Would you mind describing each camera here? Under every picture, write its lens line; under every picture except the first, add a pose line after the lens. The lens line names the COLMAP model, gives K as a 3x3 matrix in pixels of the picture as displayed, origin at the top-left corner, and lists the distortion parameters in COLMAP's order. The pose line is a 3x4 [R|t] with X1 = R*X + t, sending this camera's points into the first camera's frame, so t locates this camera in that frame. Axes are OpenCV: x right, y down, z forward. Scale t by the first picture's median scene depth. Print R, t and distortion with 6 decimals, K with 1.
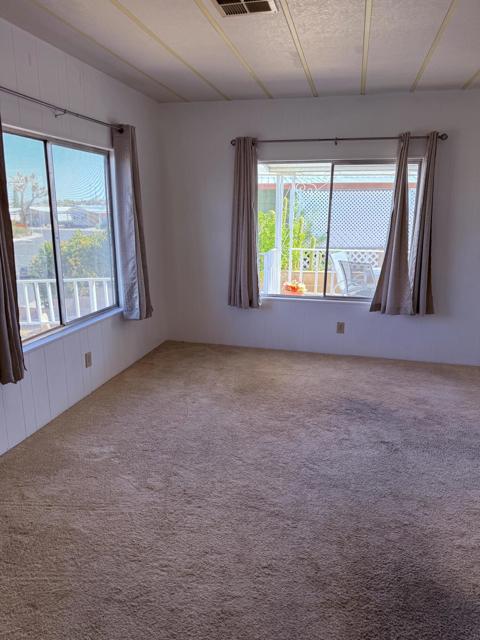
lens RADIAL K [[454.8, 0, 238.9], [0, 454.8, 319.8], [0, 0, 1]] dist [0.057621, -0.078474]
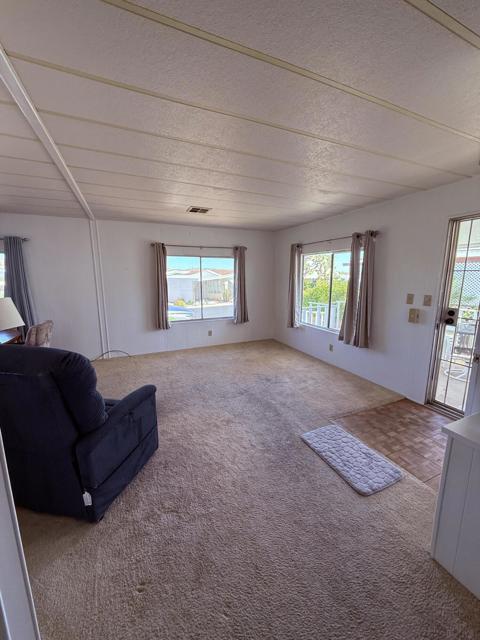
lens RADIAL K [[257.2, 0, 239.2], [0, 257.2, 316.8], [0, 0, 1]] dist [-0.000041, -0.000190]
pose [[0.610813, 0.118223, -0.782899, 0.796983], [-0.181175, 0.983425, 0.007152, -0.042283], [0.770768, 0.137473, 0.622108, 0.143485]]
